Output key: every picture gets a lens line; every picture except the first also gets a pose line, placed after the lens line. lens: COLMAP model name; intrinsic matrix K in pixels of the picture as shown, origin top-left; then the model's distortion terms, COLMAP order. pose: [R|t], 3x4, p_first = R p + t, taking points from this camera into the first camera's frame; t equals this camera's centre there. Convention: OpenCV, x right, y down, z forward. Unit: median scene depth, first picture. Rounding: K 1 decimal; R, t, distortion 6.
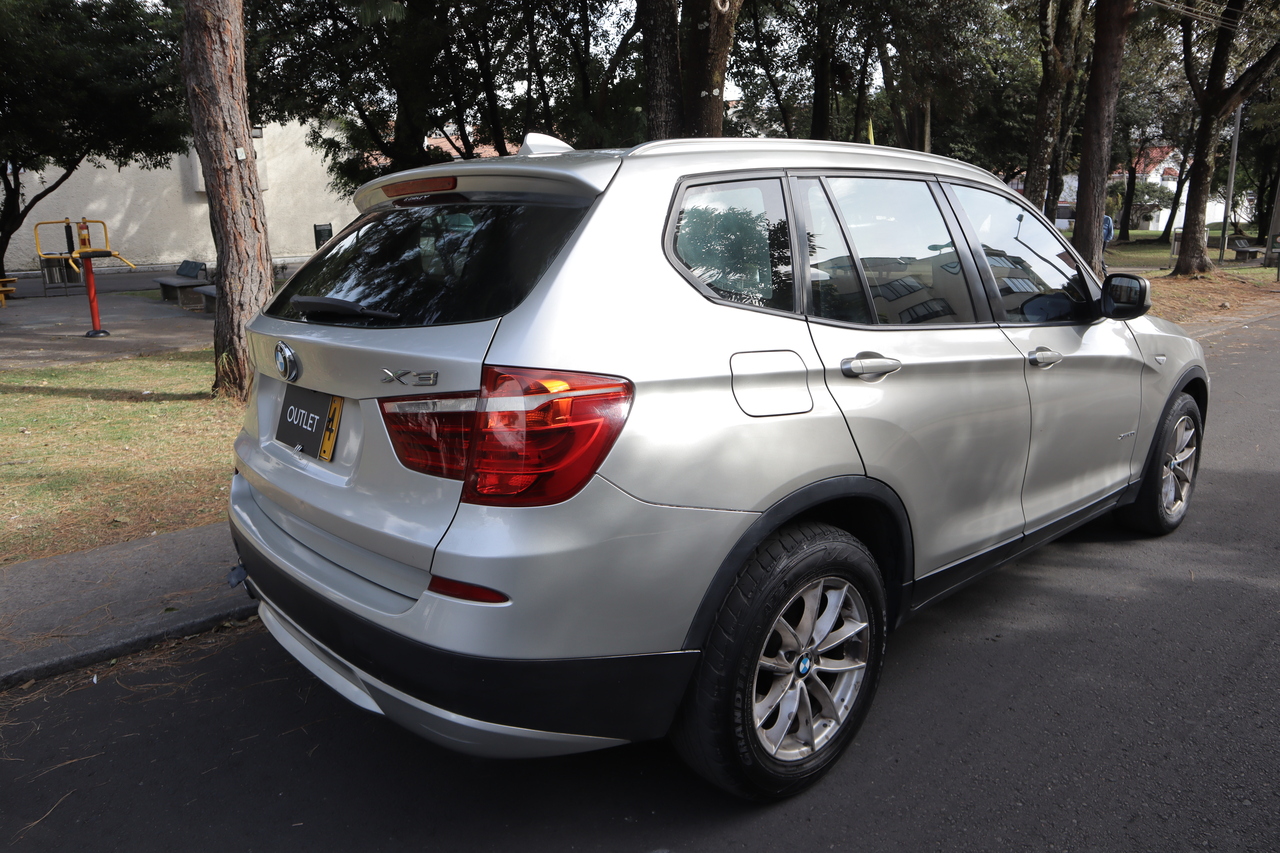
lens RADIAL K [[903.8, 0, 635.7], [0, 903.8, 430.2], [0, 0, 1]] dist [-0.117057, 0.081754]
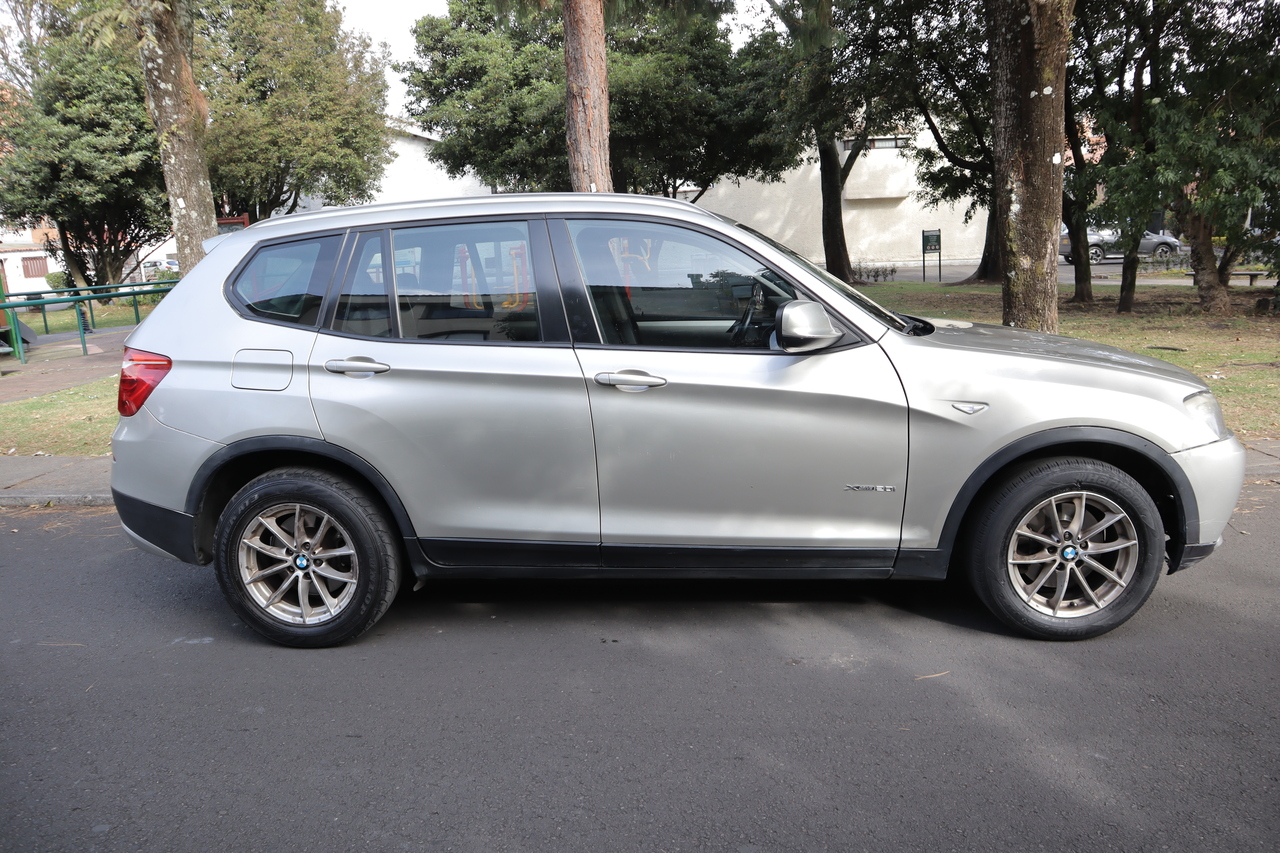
lens RADIAL K [[903.8, 0, 632.1], [0, 903.8, 429.2], [0, 0, 1]] dist [-0.117057, 0.081754]
pose [[0.700963, 0.131875, -0.700900, 0.483536], [-0.133112, 0.989678, 0.053085, -0.033396], [0.700666, 0.056087, 0.711282, 0.098975]]
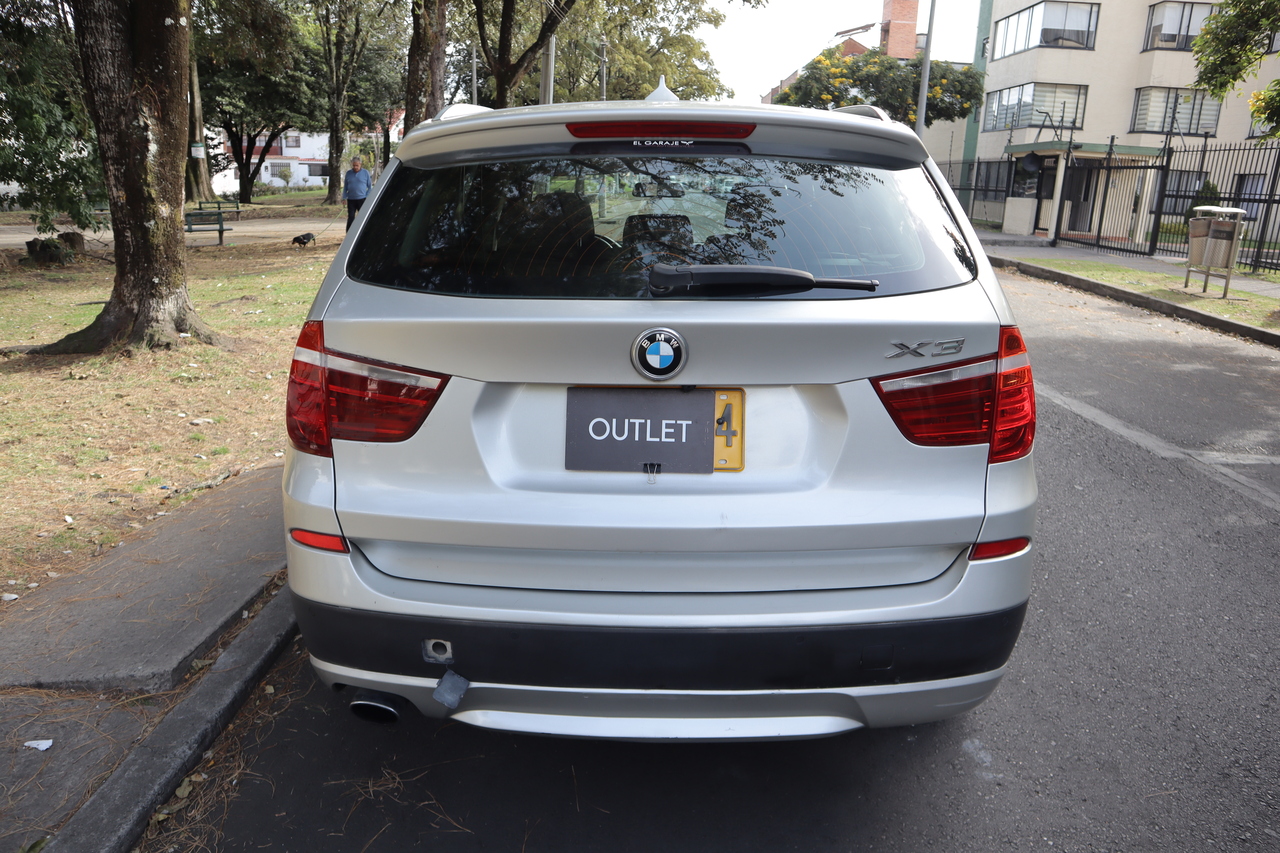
lens RADIAL K [[903.8, 0, 645.5], [0, 903.8, 436.2], [0, 0, 1]] dist [-0.117057, 0.081754]
pose [[0.686842, -0.178805, 0.704470, -0.268040], [0.142336, 0.983589, 0.110876, -0.027185], [-0.712734, 0.024117, 0.701020, 0.134856]]
